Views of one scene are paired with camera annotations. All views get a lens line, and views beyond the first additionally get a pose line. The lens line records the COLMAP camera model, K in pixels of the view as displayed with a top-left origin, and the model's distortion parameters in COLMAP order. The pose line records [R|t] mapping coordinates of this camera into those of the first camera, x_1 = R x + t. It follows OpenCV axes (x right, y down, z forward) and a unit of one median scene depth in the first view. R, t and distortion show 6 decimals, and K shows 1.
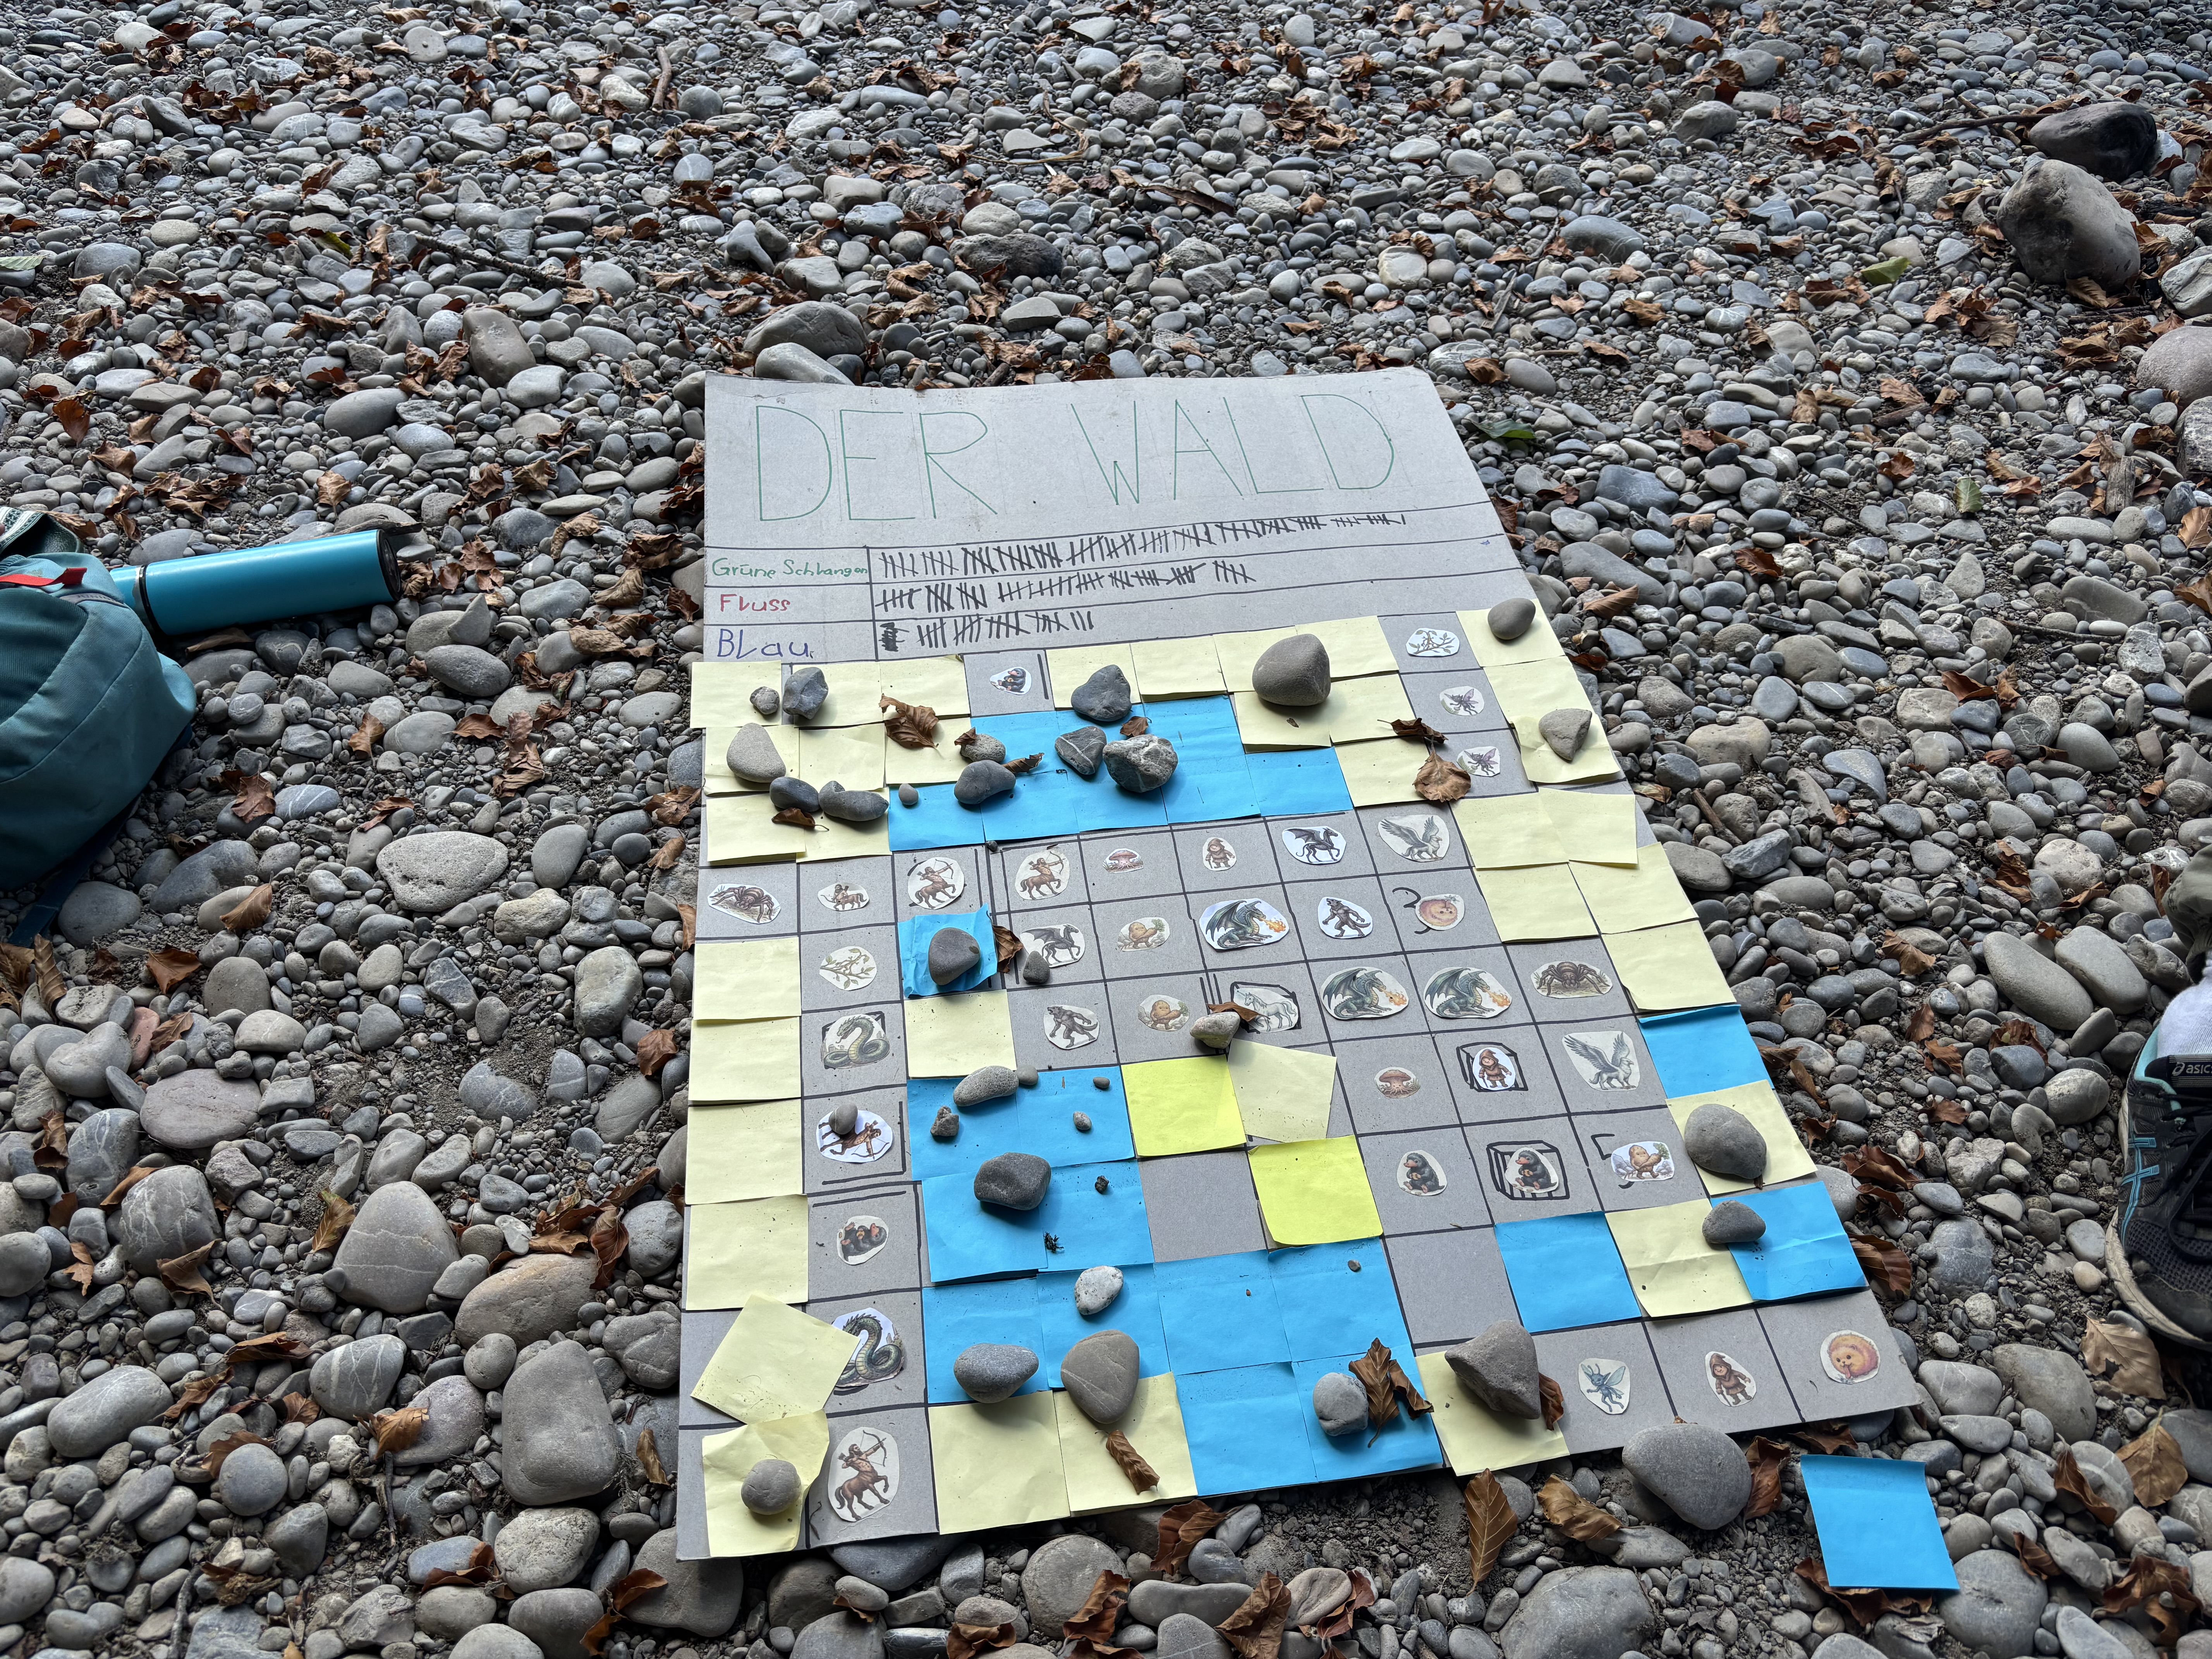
lens RADIAL K [[1645.0, 0, 1101.8], [0, 1645.0, 826.1], [0, 0, 1]] dist [-0.006672, -0.017739]
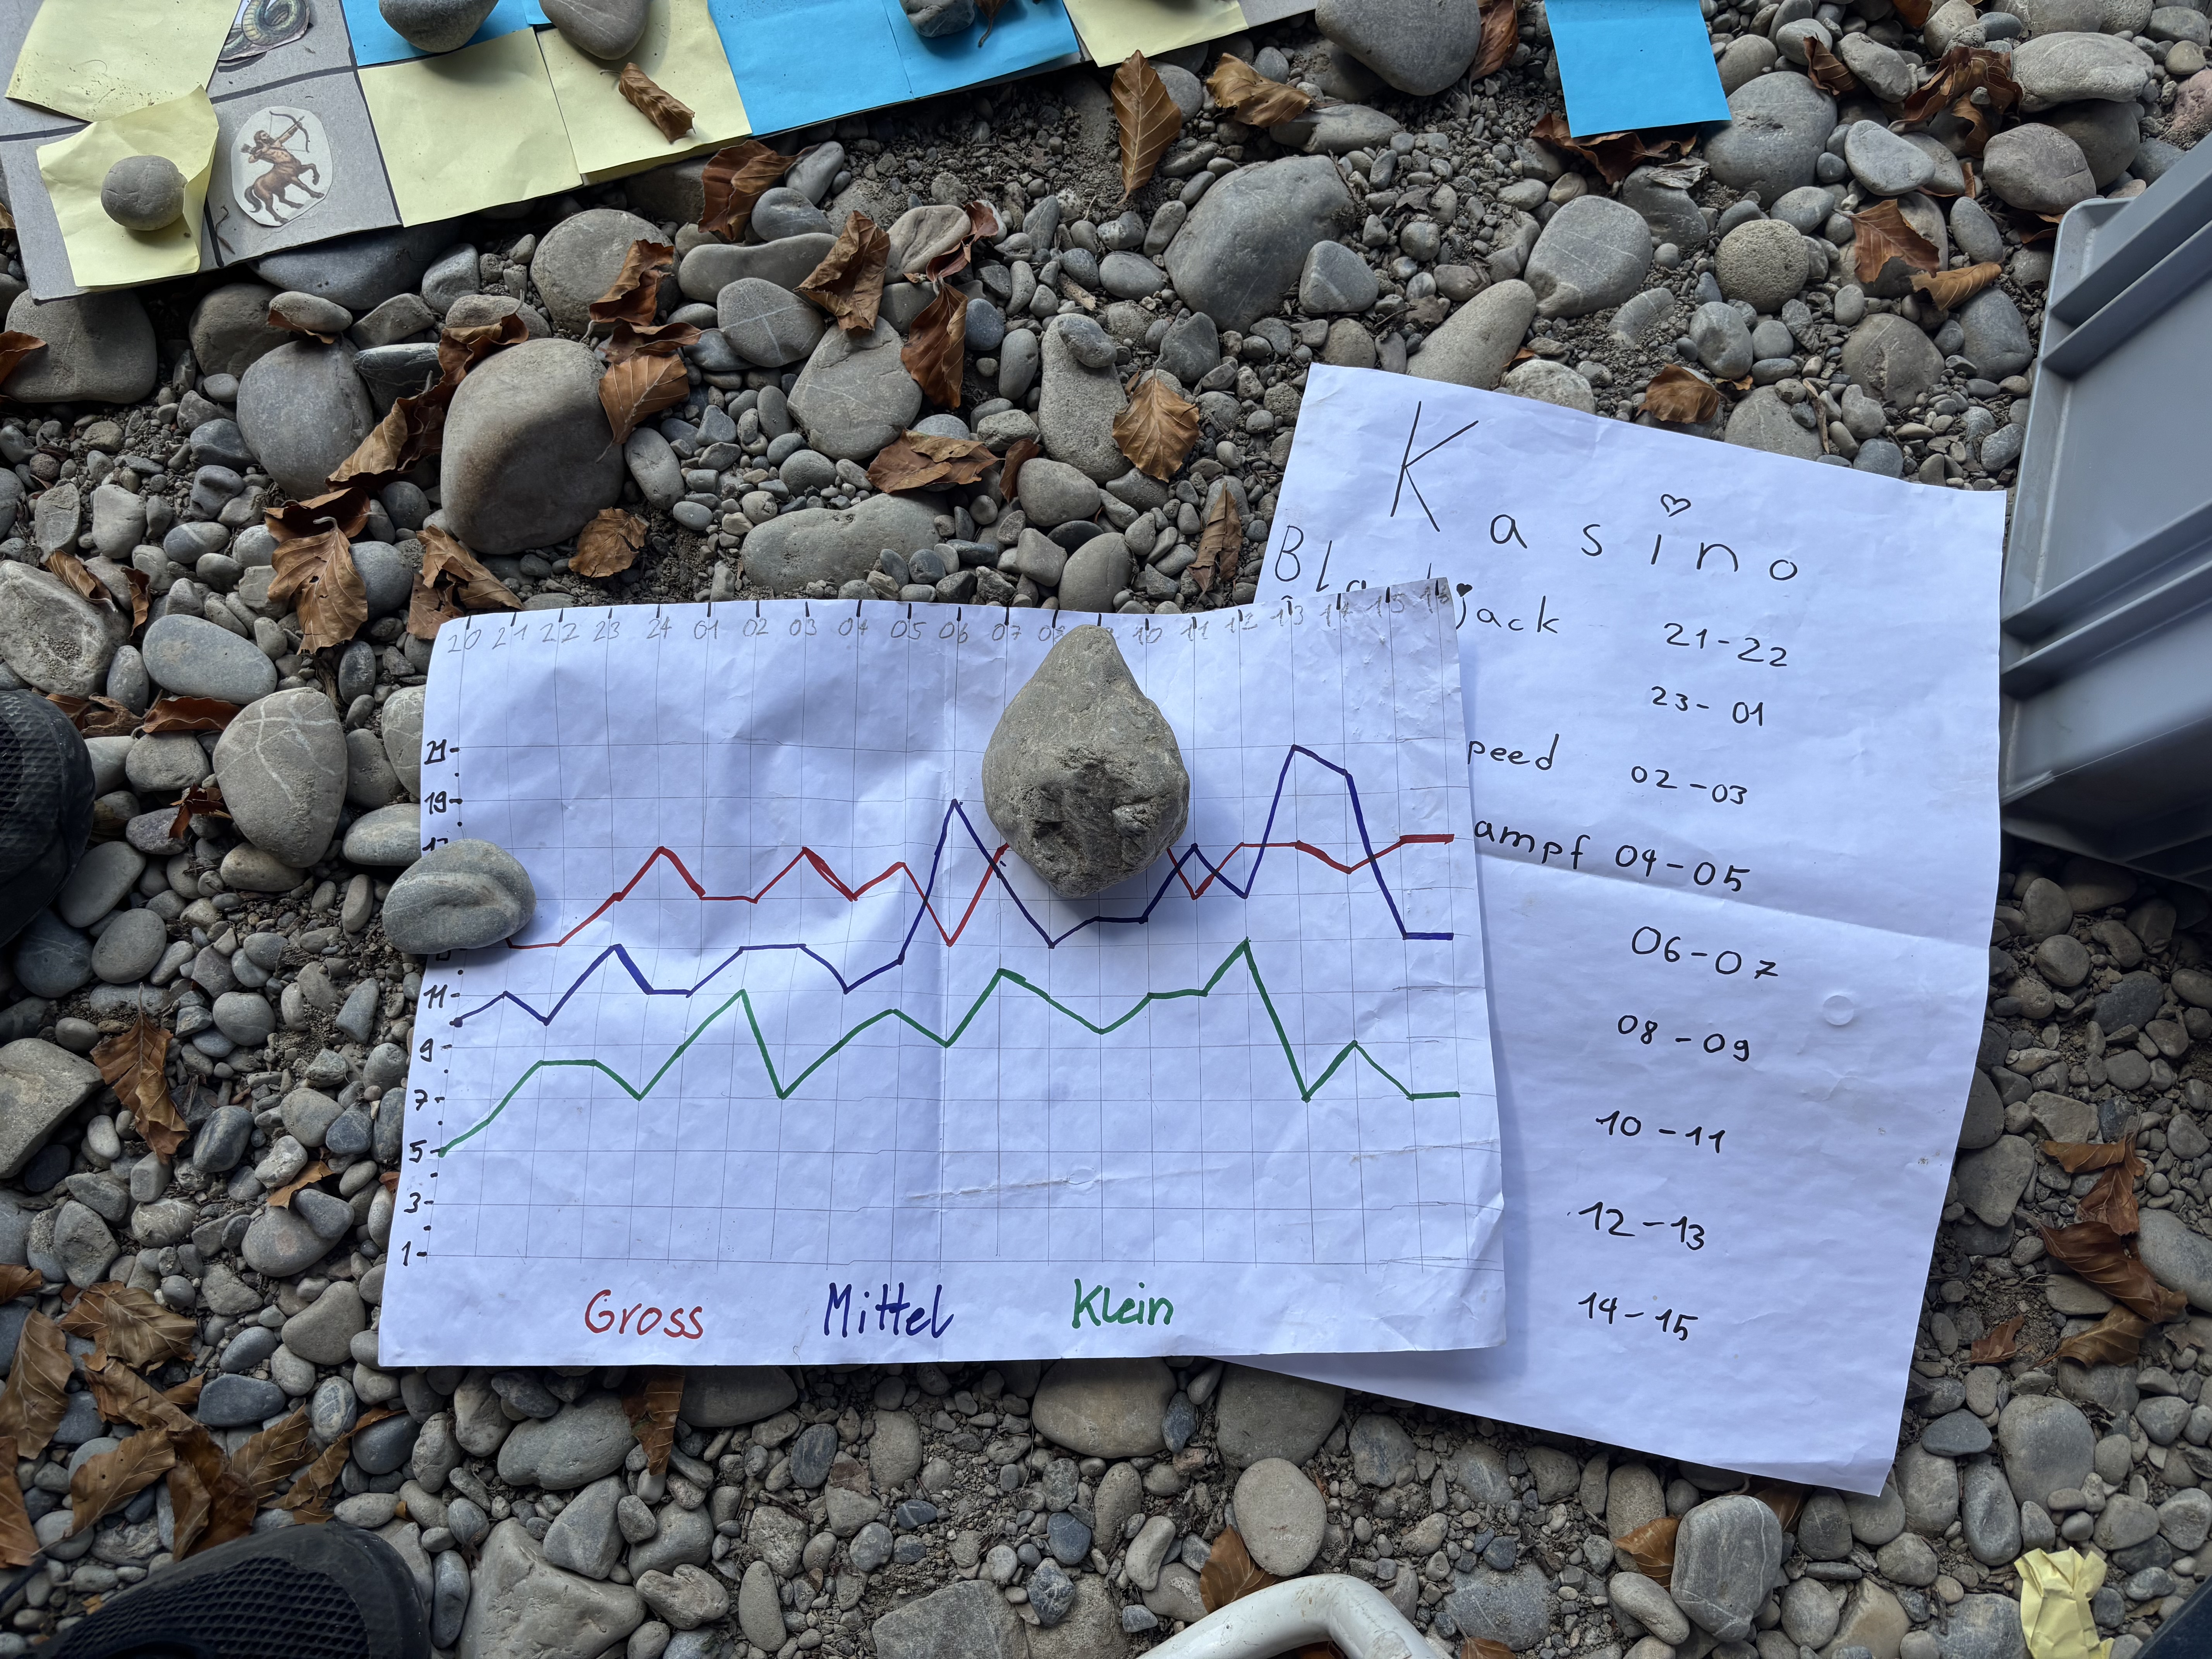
lens RADIAL K [[1645.0, 0, 1110.1], [0, 1645.0, 831.3], [0, 0, 1]] dist [-0.006672, -0.017739]
pose [[0.983142, -0.161250, 0.086198, 0.103921], [0.089106, 0.834198, 0.544219, 0.287595], [-0.159661, -0.527364, 0.834503, 0.200437]]
